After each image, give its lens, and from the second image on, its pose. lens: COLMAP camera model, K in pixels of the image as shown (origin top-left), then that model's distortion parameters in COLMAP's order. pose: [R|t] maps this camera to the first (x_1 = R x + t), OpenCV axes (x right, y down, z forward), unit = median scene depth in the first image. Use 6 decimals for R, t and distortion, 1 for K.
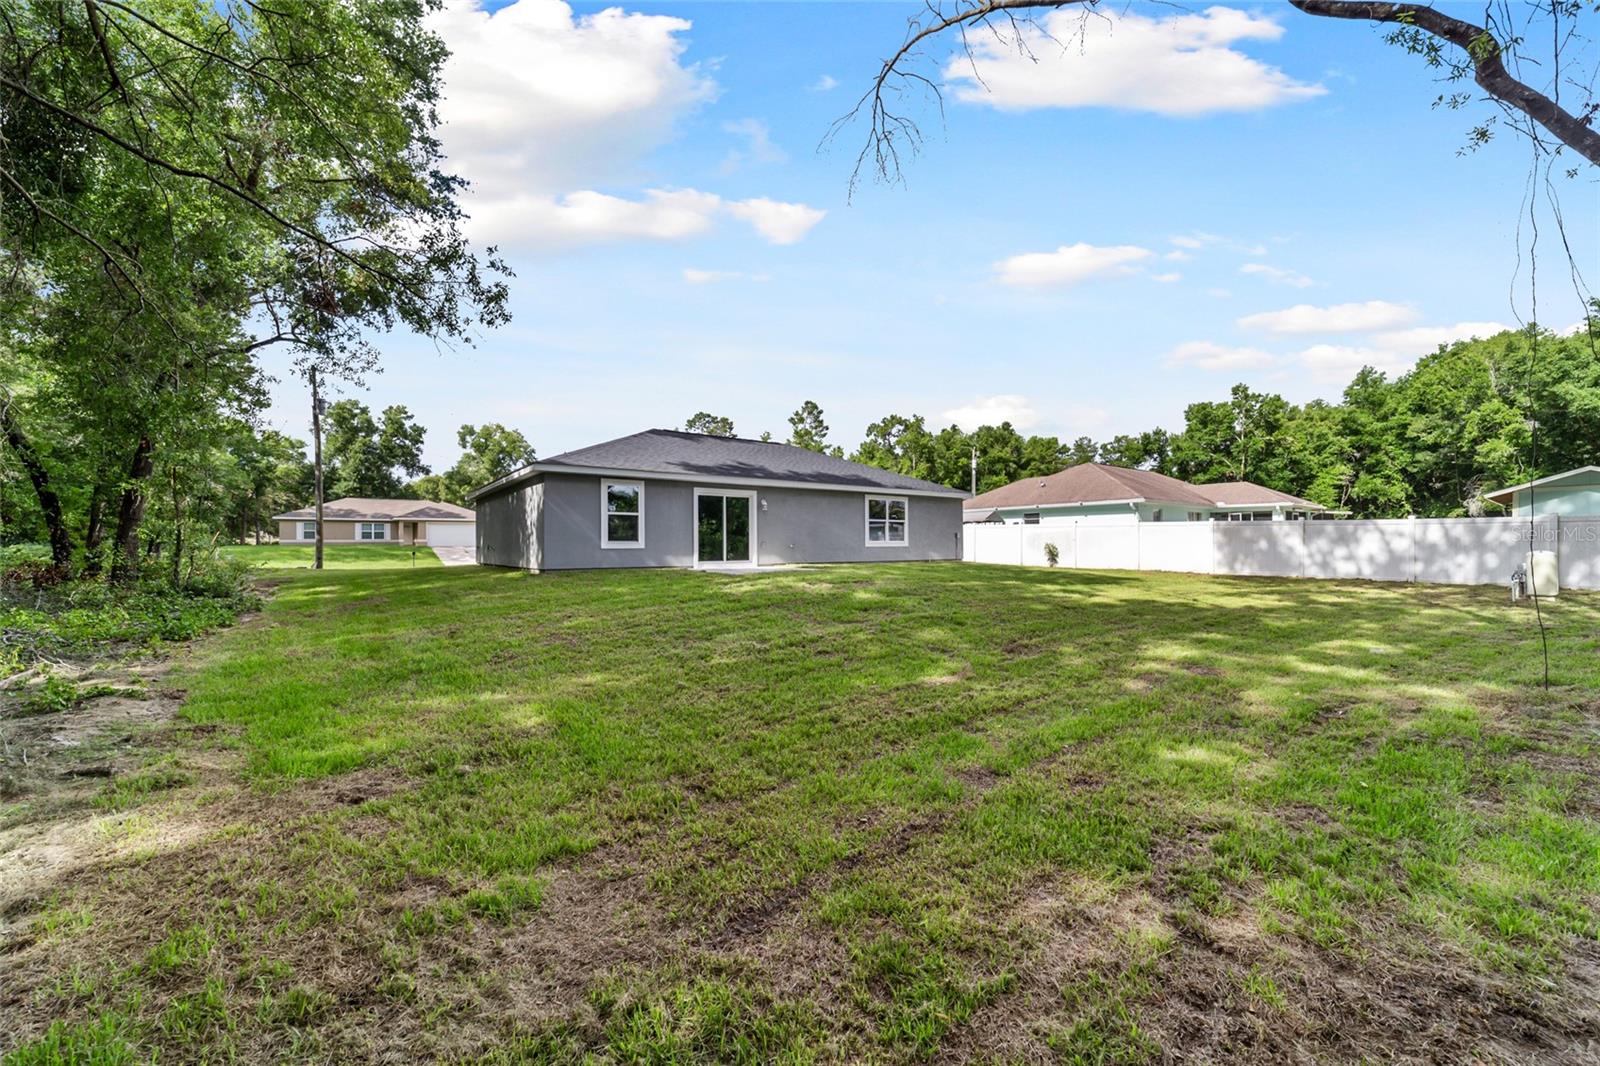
lens RADIAL K [[613.4, 0, 791.5], [0, 613.4, 535.3], [0, 0, 1]] dist [-0.017894, 0.008293]
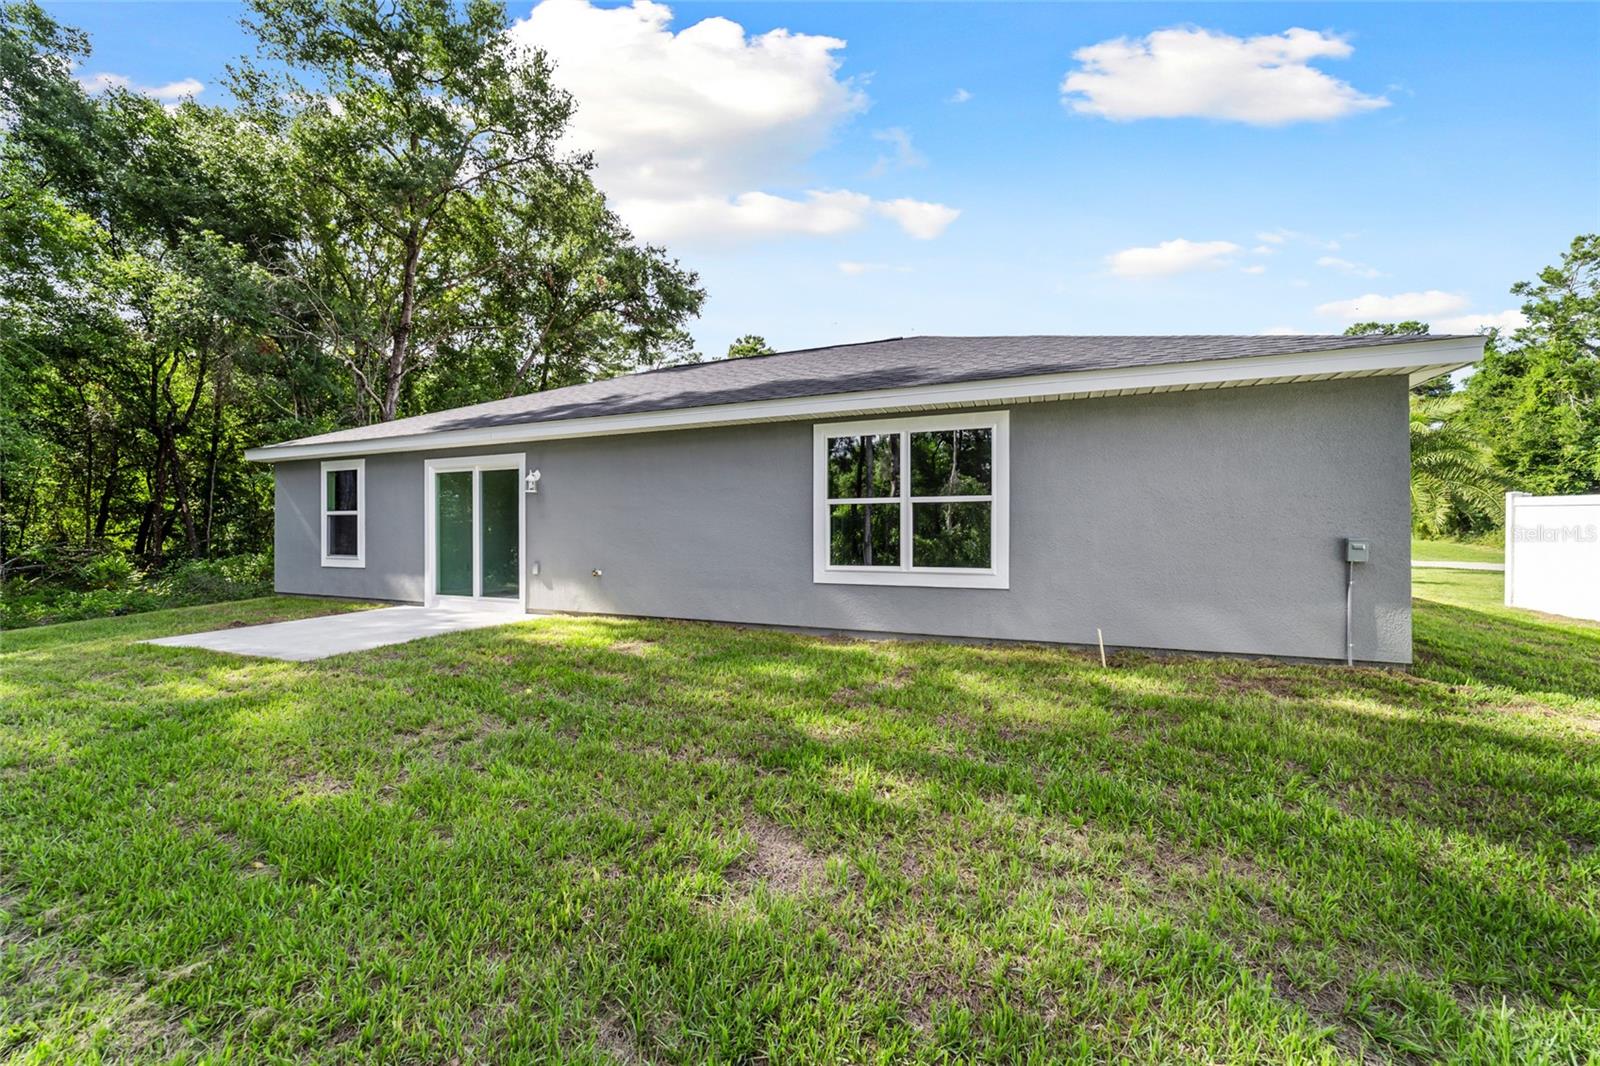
lens RADIAL K [[613.4, 0, 796.1], [0, 613.4, 524.4], [0, 0, 1]] dist [-0.017894, 0.008293]
pose [[0.526701, -0.003436, -0.850043, 0.264548], [0.013988, 0.999891, 0.004626, -0.009874], [0.849935, -0.014327, 0.526692, 0.543846]]
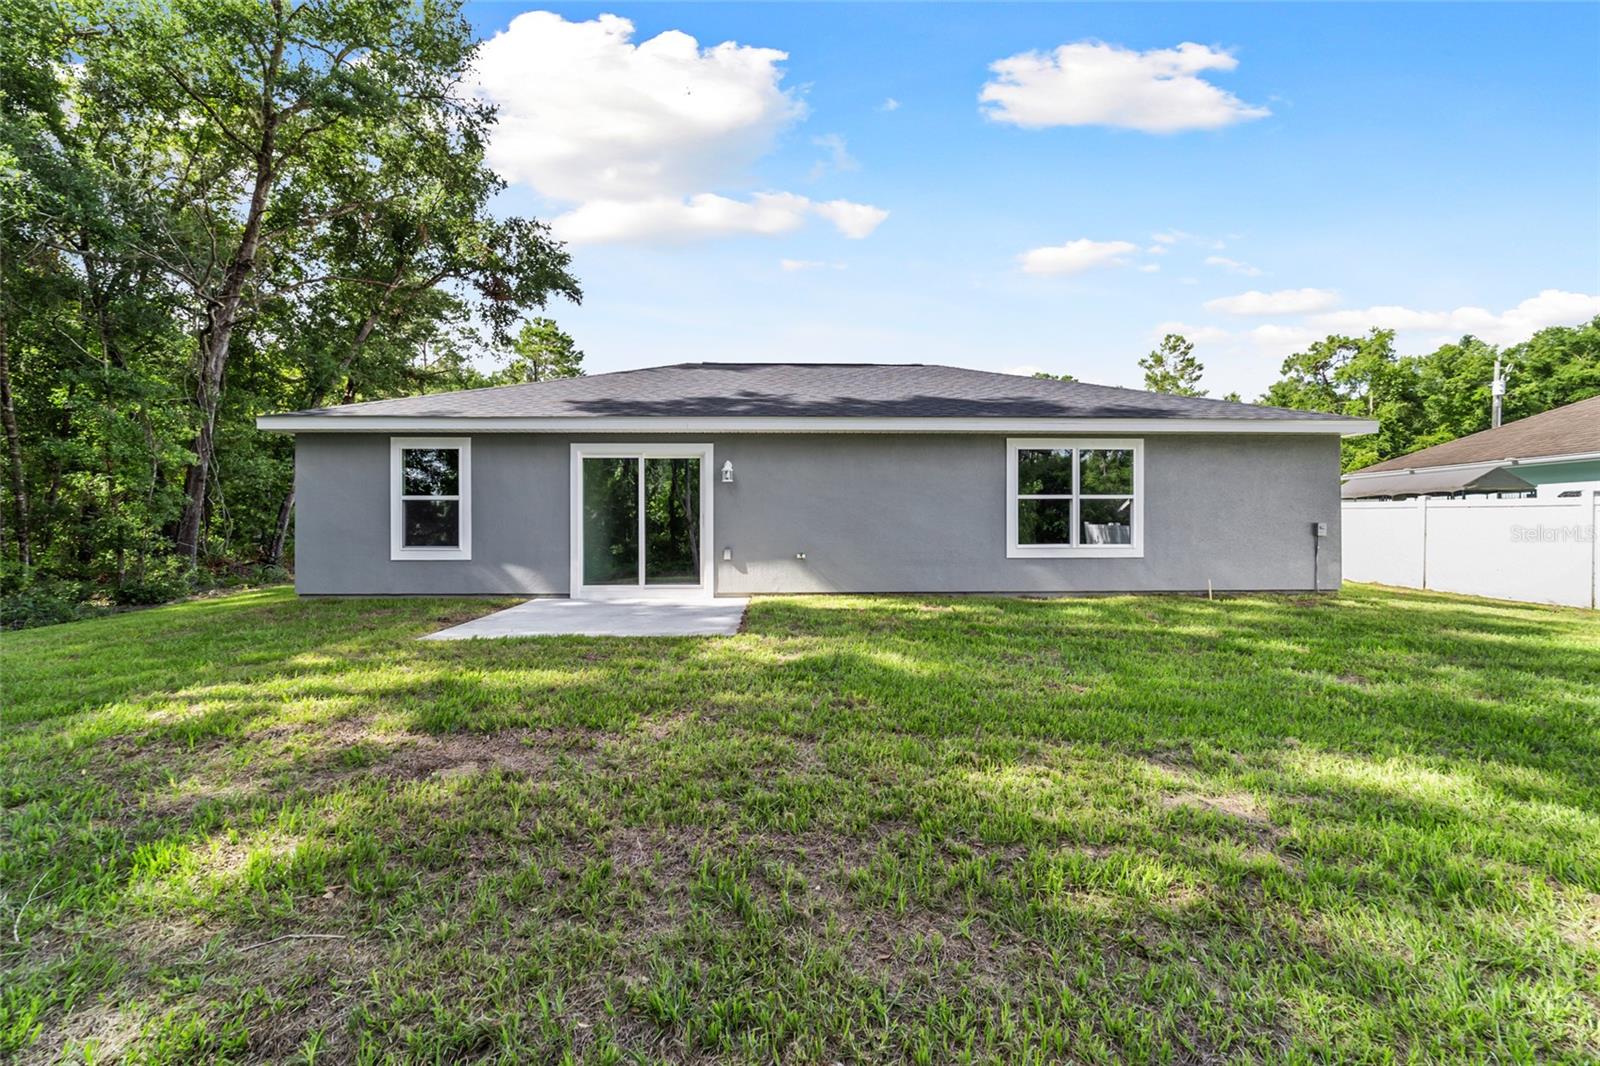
lens RADIAL K [[613.4, 0, 795.5], [0, 613.4, 523.5], [0, 0, 1]] dist [-0.017894, 0.008293]
pose [[0.826460, -0.001618, -0.562994, 0.160660], [0.006881, 0.999950, 0.007228, -0.006843], [0.562954, -0.009848, 0.826430, 0.369605]]
